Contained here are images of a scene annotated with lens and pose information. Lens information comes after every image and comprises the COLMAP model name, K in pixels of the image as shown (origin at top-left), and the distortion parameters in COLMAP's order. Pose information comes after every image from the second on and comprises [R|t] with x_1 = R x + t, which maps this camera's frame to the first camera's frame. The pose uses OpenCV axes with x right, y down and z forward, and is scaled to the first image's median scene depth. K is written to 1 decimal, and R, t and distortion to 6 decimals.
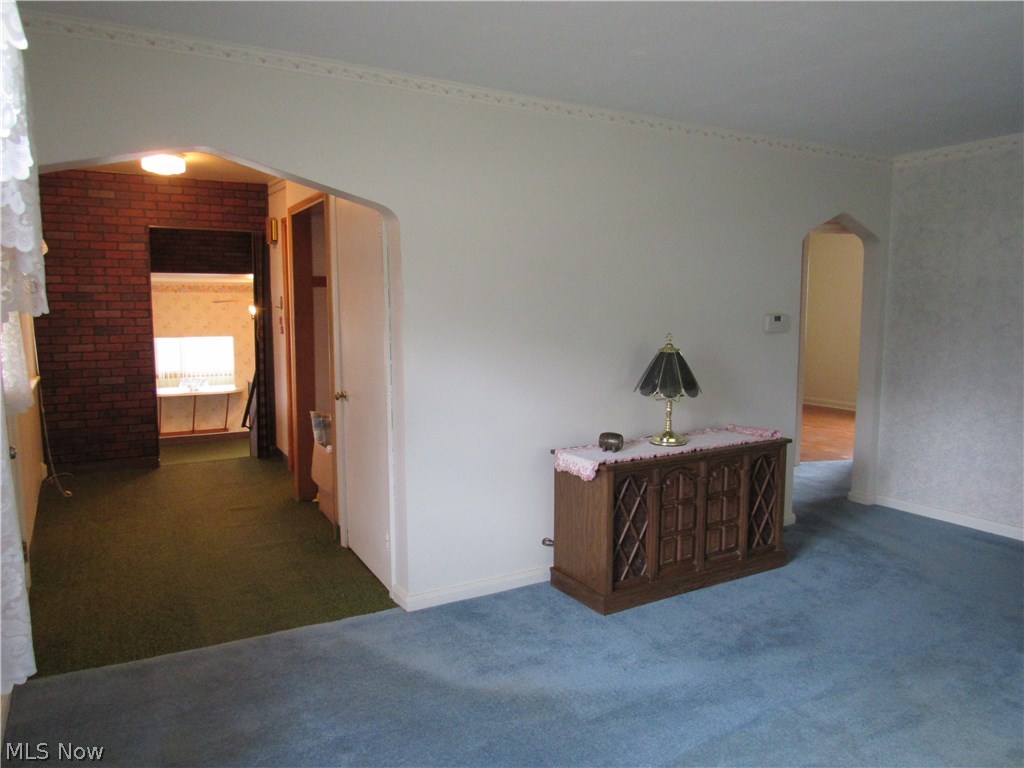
lens RADIAL K [[741.3, 0, 512.0], [0, 741.3, 384.0], [0, 0, 1]] dist [-0.018331, 0.000529]
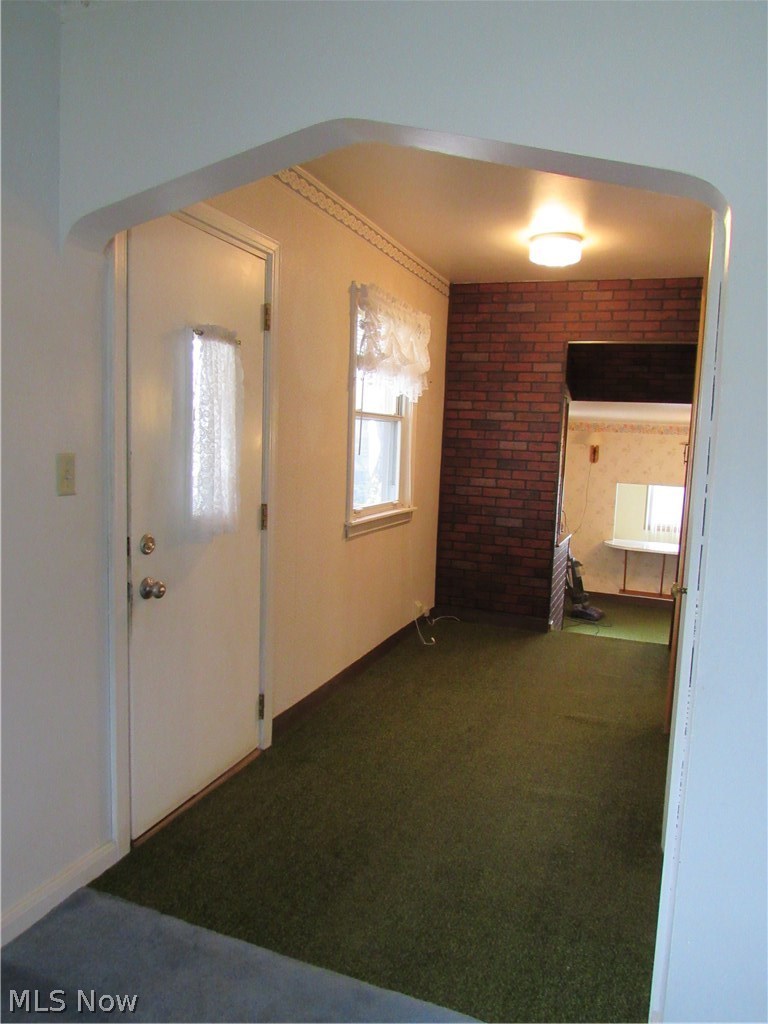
lens RADIAL K [[741.3, 0, 384.0], [0, 741.3, 512.0], [0, 0, 1]] dist [-0.018331, 0.000529]
pose [[0.630525, 0.100344, -0.769655, 0.035432], [-0.128950, 0.991370, 0.023611, -0.018649], [0.765382, 0.084359, 0.638023, 0.335555]]
